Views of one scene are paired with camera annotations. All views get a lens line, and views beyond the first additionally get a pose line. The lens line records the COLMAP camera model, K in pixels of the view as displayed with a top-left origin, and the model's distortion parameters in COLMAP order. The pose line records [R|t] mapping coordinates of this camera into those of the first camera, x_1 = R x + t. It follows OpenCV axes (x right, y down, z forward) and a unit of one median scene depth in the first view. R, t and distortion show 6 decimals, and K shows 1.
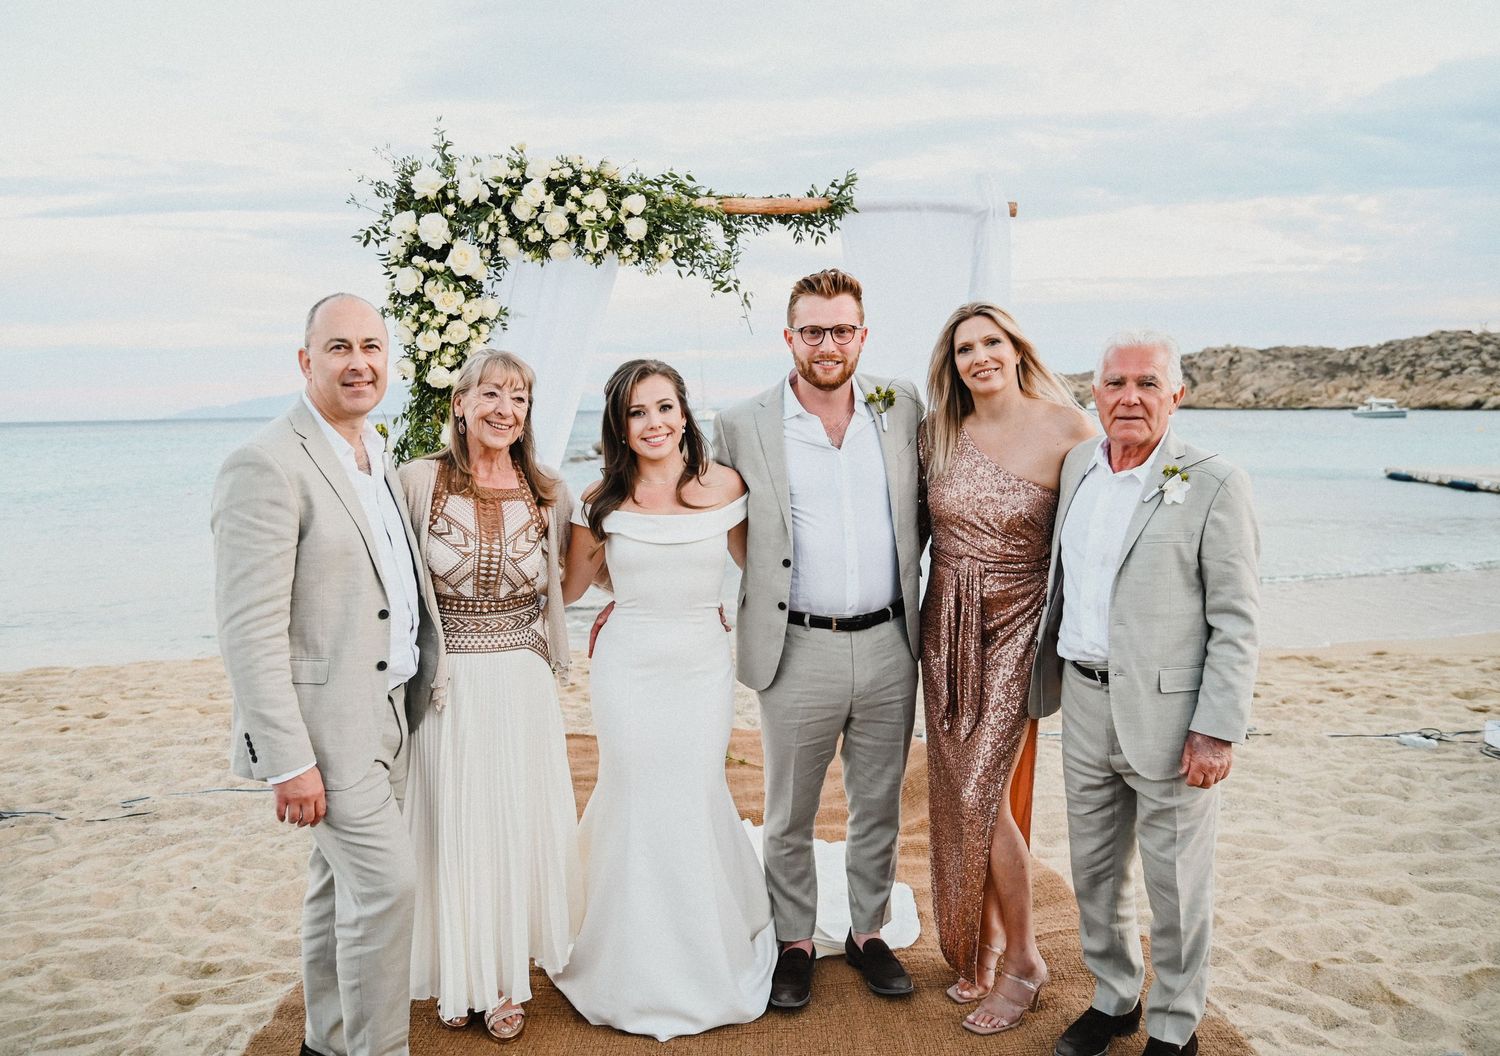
lens RADIAL K [[1135.4, 0, 747.8], [0, 1135.4, 529.2], [0, 0, 1]] dist [-0.105701, 0.098020]
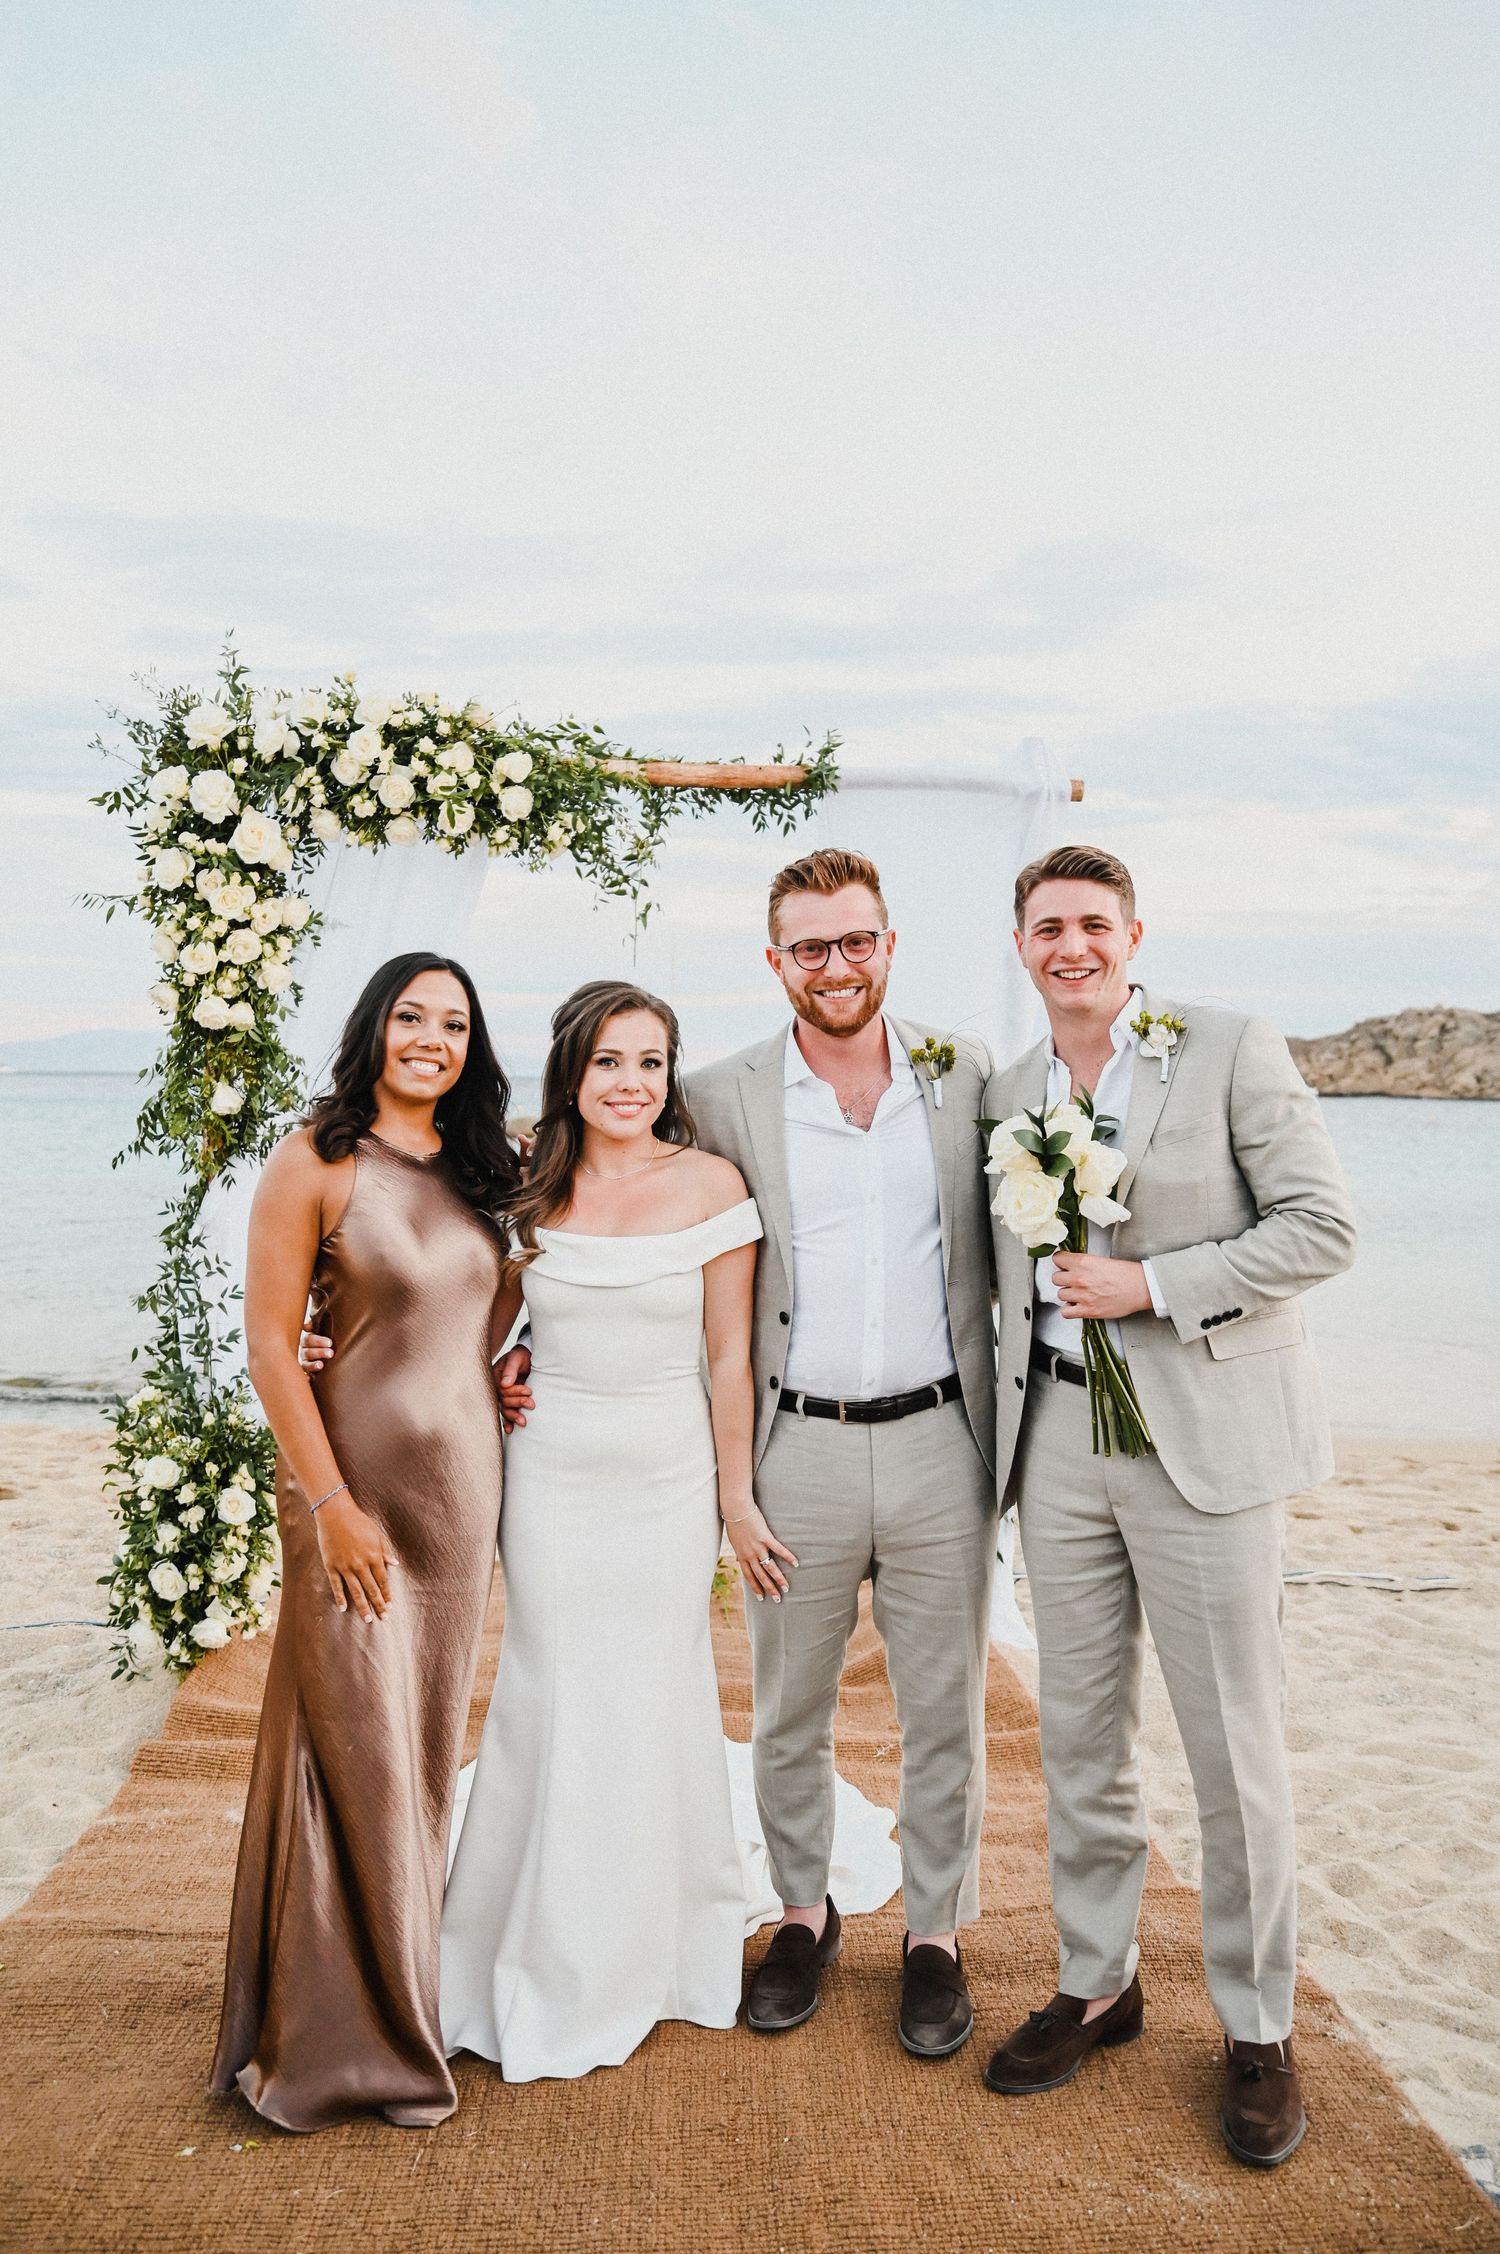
lens RADIAL K [[1679.2, 0, 752.4], [0, 1679.2, 1123.6], [0, 0, 1]] dist [-0.089865, 0.095576]
pose [[0.999566, 0.027575, 0.010374, 0.037440], [-0.026646, 0.996358, -0.081001, 0.002004], [-0.012570, 0.080690, 0.996660, 0.016270]]
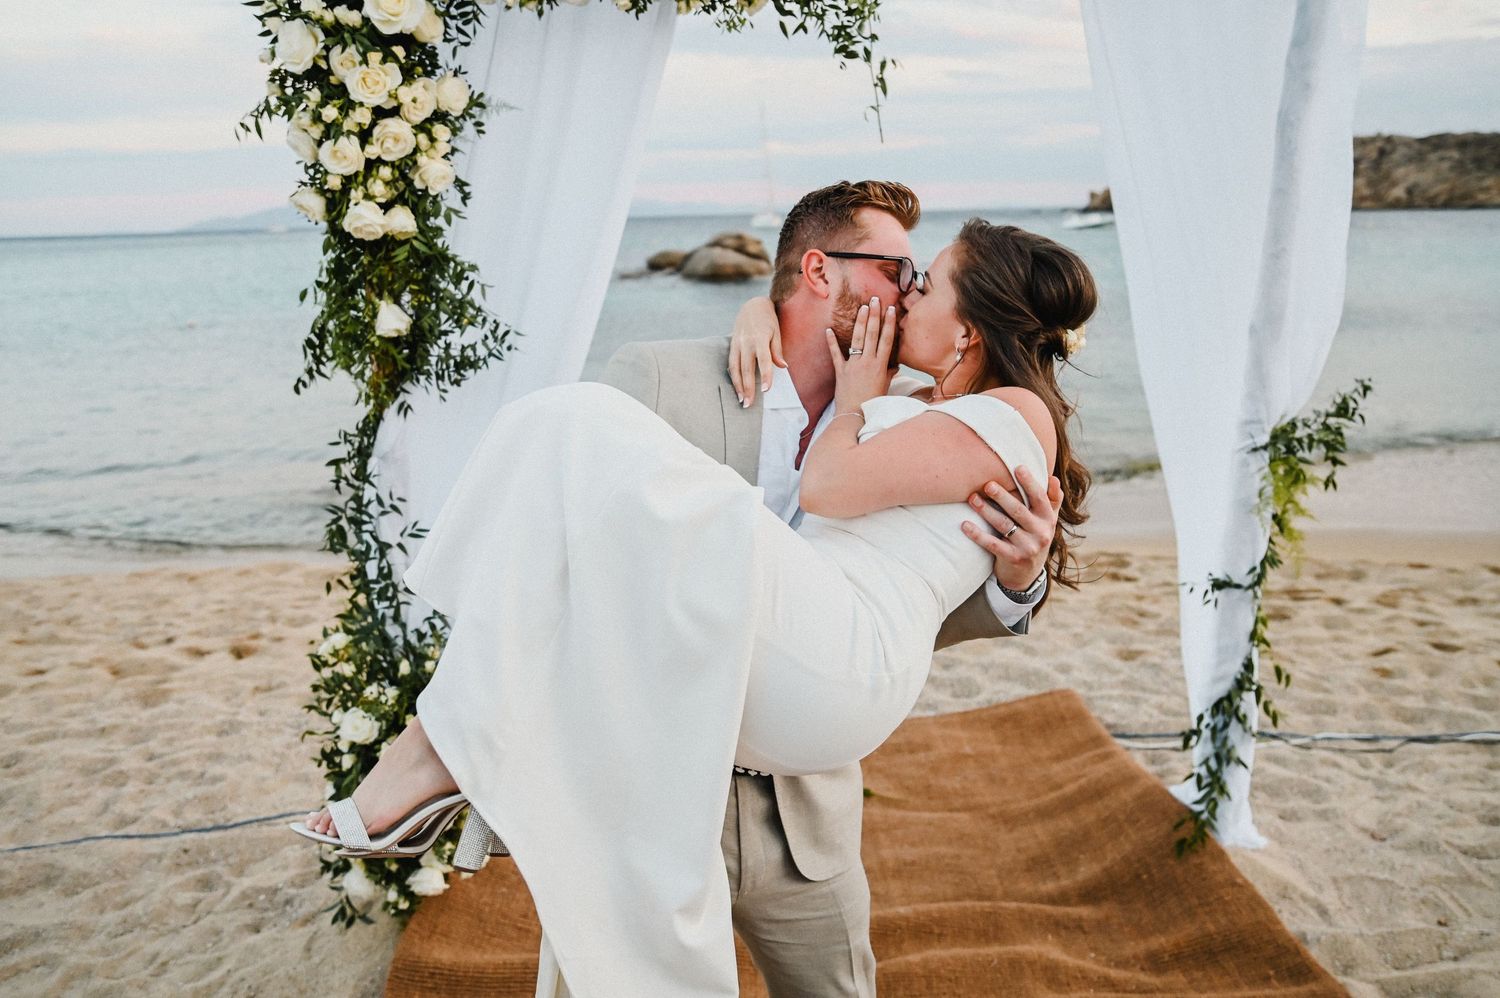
lens RADIAL K [[1209.2, 0, 749.7], [0, 1209.2, 496.5], [0, 0, 1]] dist [-0.074387, 0.094115]
pose [[0.998604, 0.001709, -0.052789, -0.047707], [0.004967, 0.992008, 0.126081, -0.072307], [0.052582, -0.126167, 0.990614, 0.391914]]
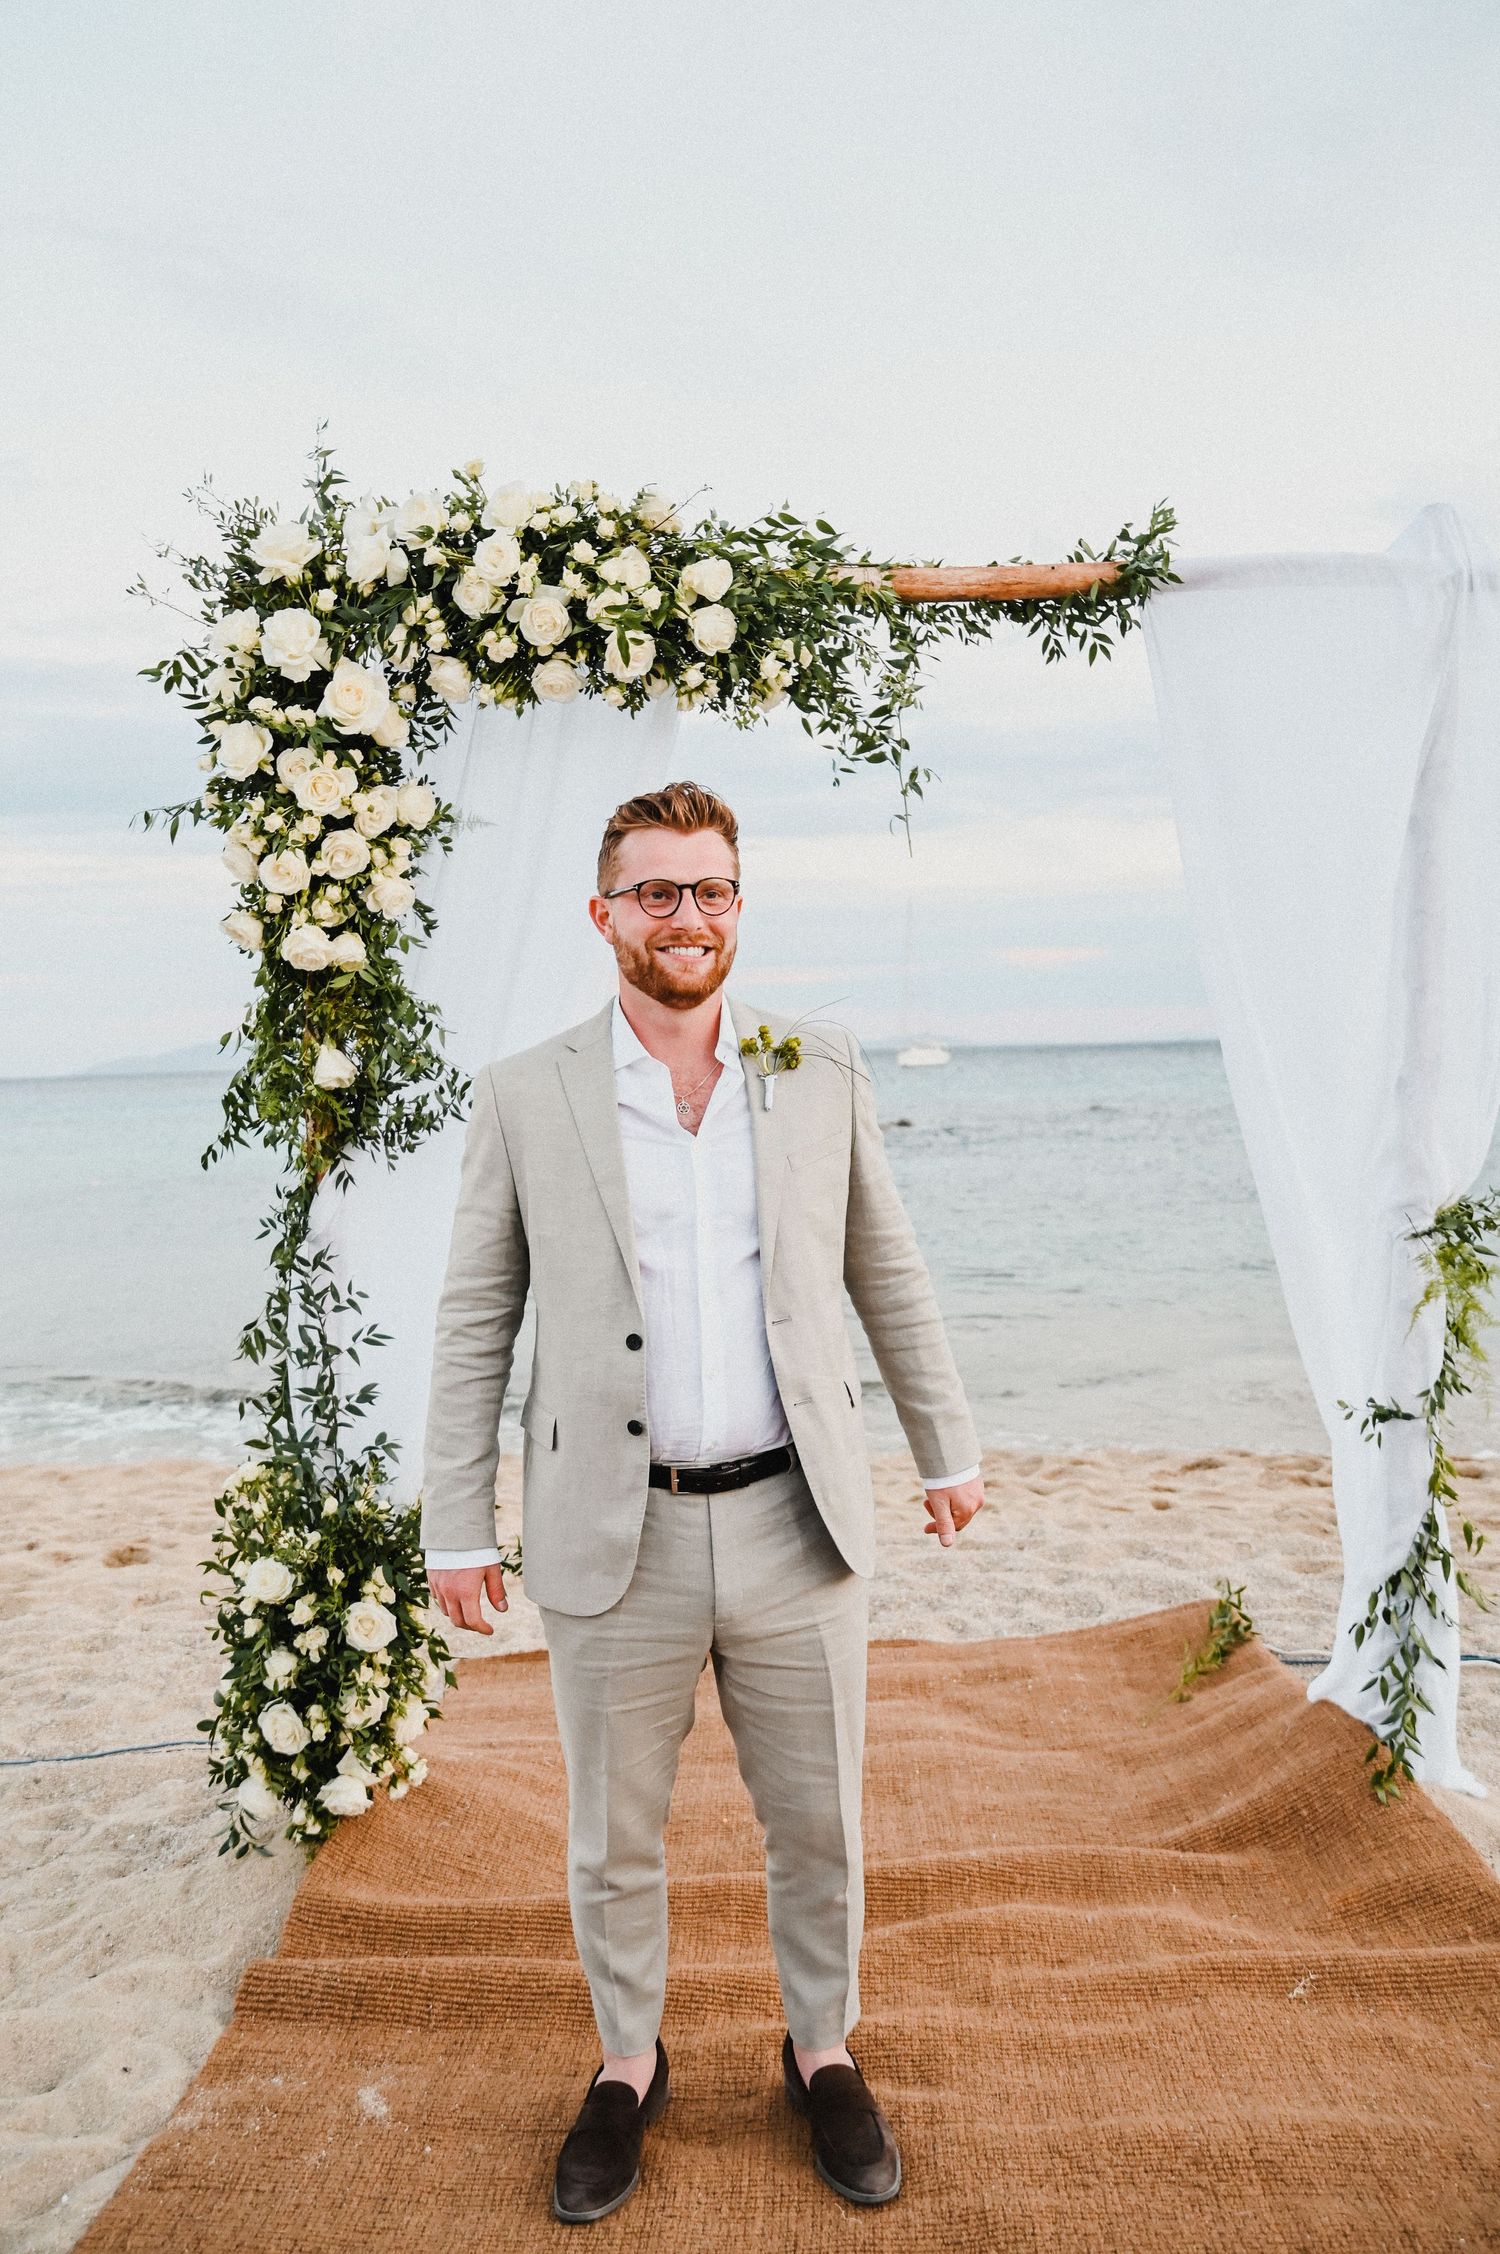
lens RADIAL K [[1690.6, 0, 752.6], [0, 1690.6, 1125.7], [0, 0, 1]] dist [-0.106114, 0.090904]
pose [[0.994654, -0.011460, -0.102622, -0.012141], [0.004961, 0.997978, -0.063360, -0.012735], [0.103140, 0.062512, 0.992701, 0.312566]]
